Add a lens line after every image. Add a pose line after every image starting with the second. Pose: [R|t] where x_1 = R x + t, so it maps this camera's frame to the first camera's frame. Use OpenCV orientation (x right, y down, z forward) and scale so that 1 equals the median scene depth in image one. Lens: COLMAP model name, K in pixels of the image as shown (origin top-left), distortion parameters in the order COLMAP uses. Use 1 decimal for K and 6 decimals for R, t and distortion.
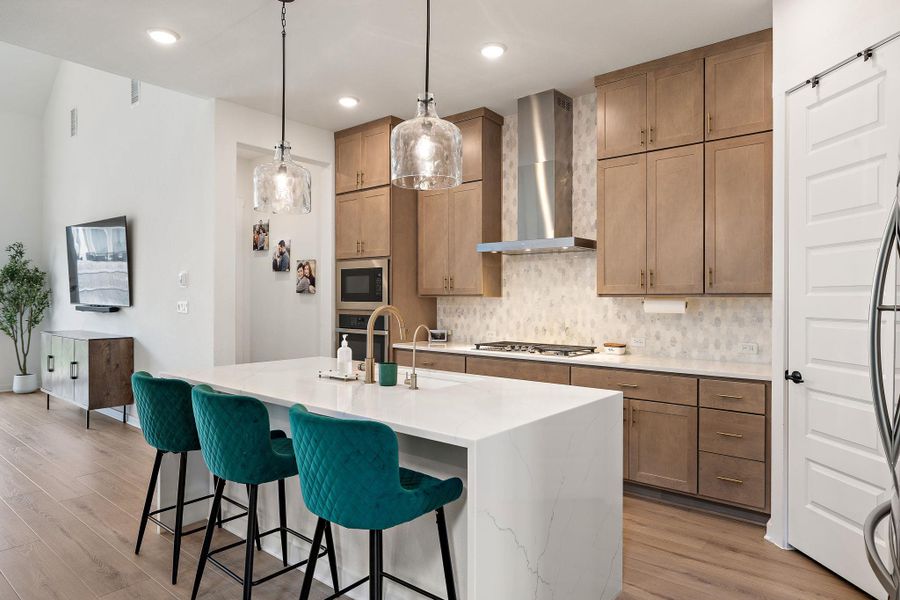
lens RADIAL K [[543.5, 0, 450.9], [0, 543.5, 297.6], [0, 0, 1]] dist [0.003564, 0.000413]
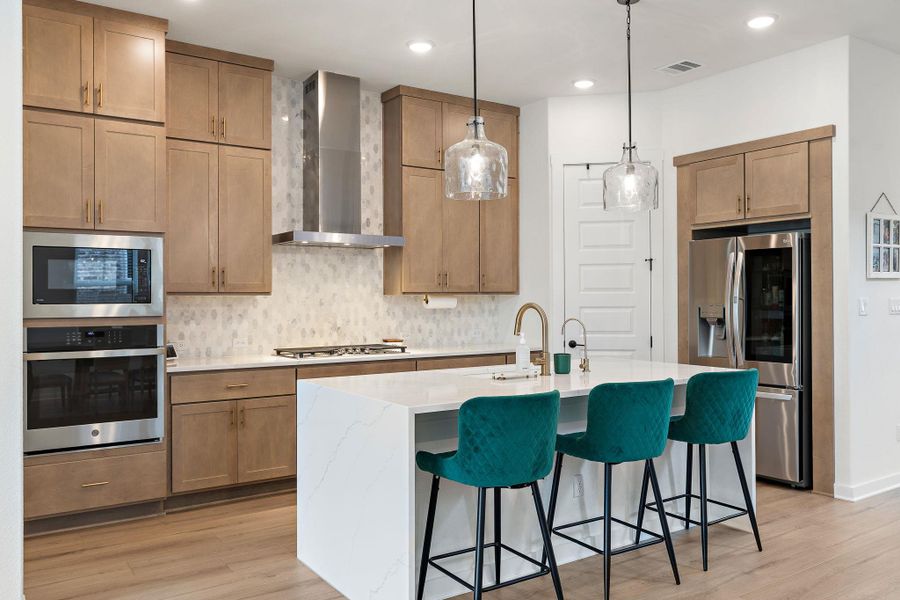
lens RADIAL K [[706.2, 0, 451.1], [0, 706.2, 301.2], [0, 0, 1]] dist [-0.008246, -0.002215]
pose [[0.276114, -0.008565, 0.961087, -0.923249], [0.006174, 0.999955, 0.007138, 0.002139], [-0.961105, 0.003963, 0.276154, 0.477200]]
